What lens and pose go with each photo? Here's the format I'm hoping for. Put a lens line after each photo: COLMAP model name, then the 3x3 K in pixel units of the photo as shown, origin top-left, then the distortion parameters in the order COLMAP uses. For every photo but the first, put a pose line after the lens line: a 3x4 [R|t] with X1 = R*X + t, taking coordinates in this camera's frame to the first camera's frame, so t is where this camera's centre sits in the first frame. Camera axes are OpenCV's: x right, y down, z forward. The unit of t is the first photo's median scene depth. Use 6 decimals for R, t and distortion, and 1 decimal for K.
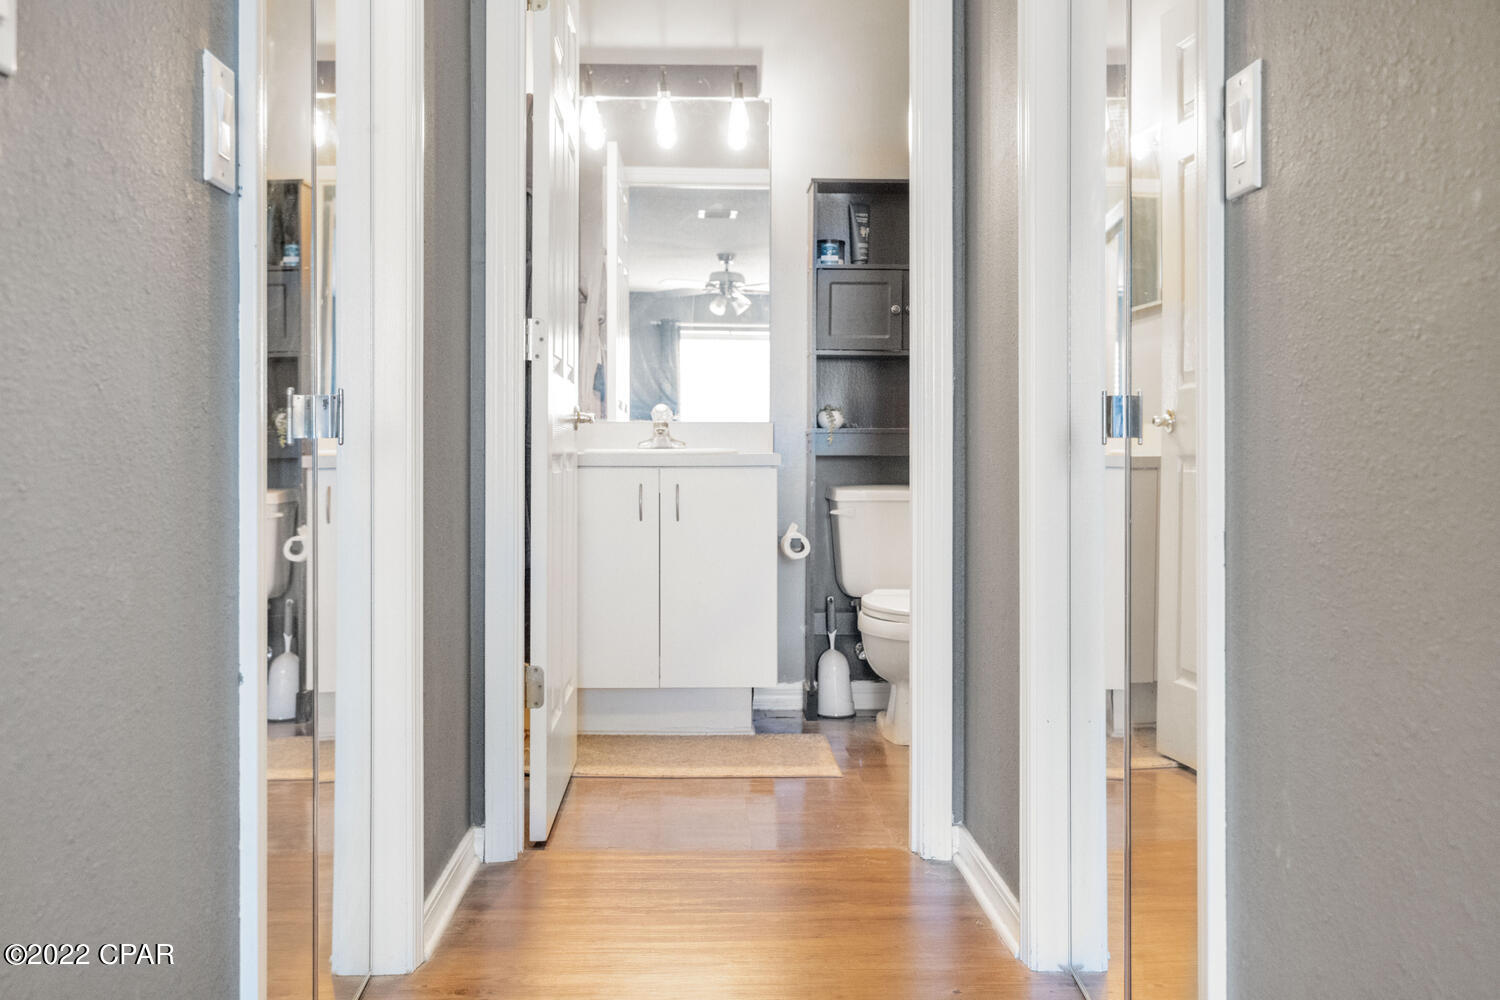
lens RADIAL K [[1459.6, 0, 750.8], [0, 1459.6, 495.4], [0, 0, 1]] dist [-0.019275, 0.000000]
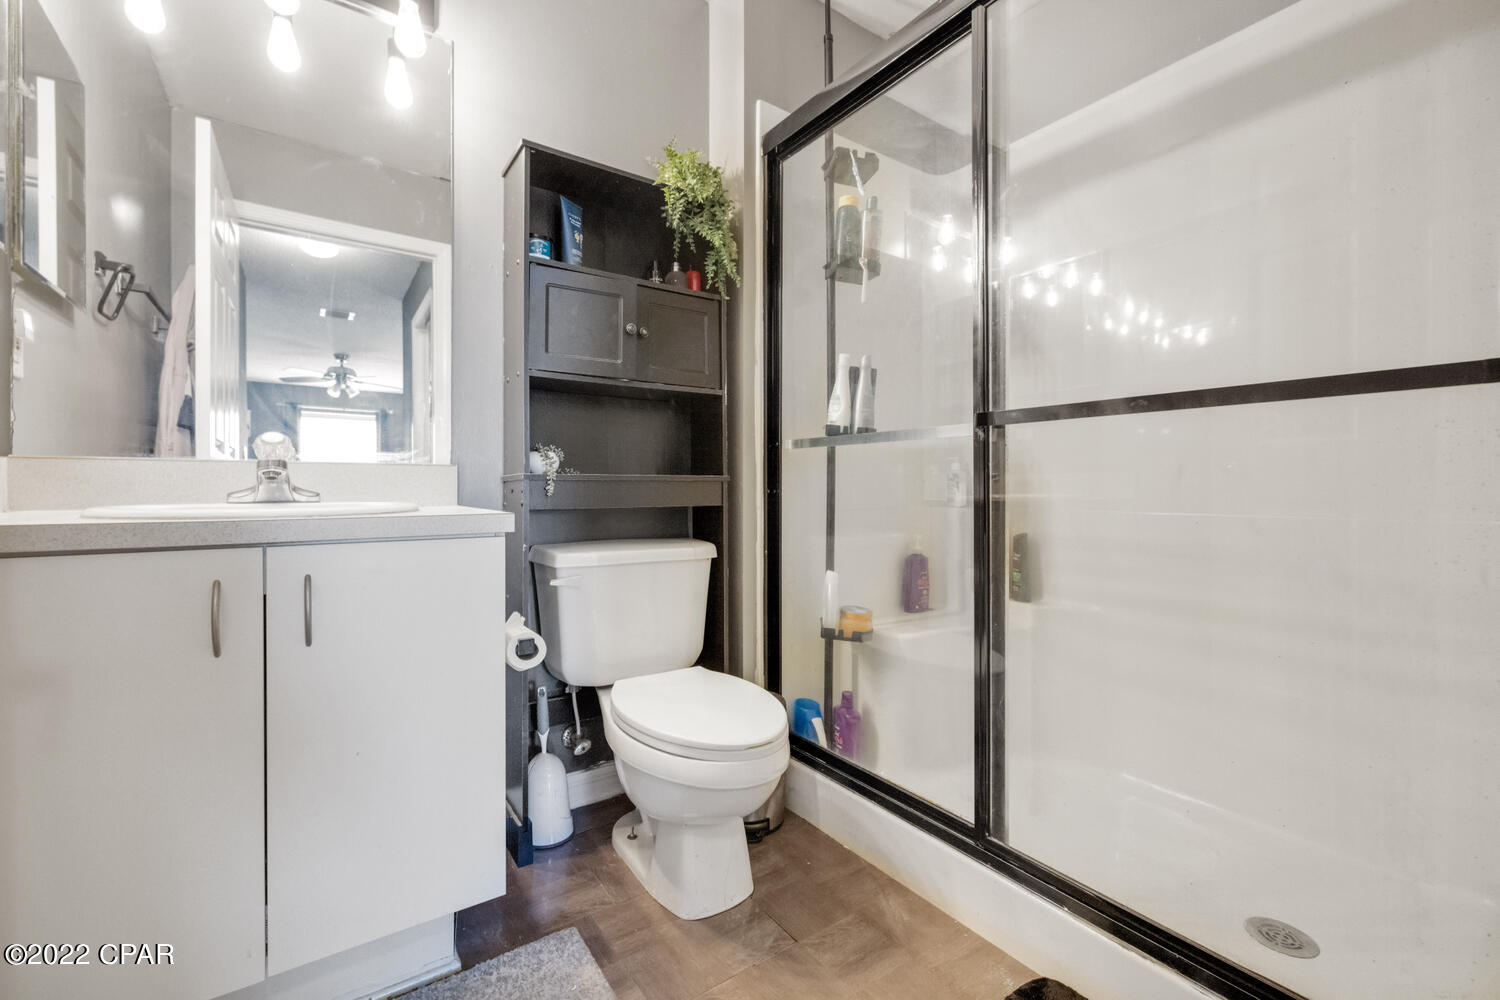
lens RADIAL K [[629.2, 0, 743.5], [0, 629.2, 489.5], [0, 0, 1]] dist [-0.002318, 0.000778]
pose [[0.844079, -0.001869, 0.536215, -0.035064], [0.017894, 0.999535, -0.024684, -0.027043], [-0.535920, 0.030430, 0.843720, 0.651500]]
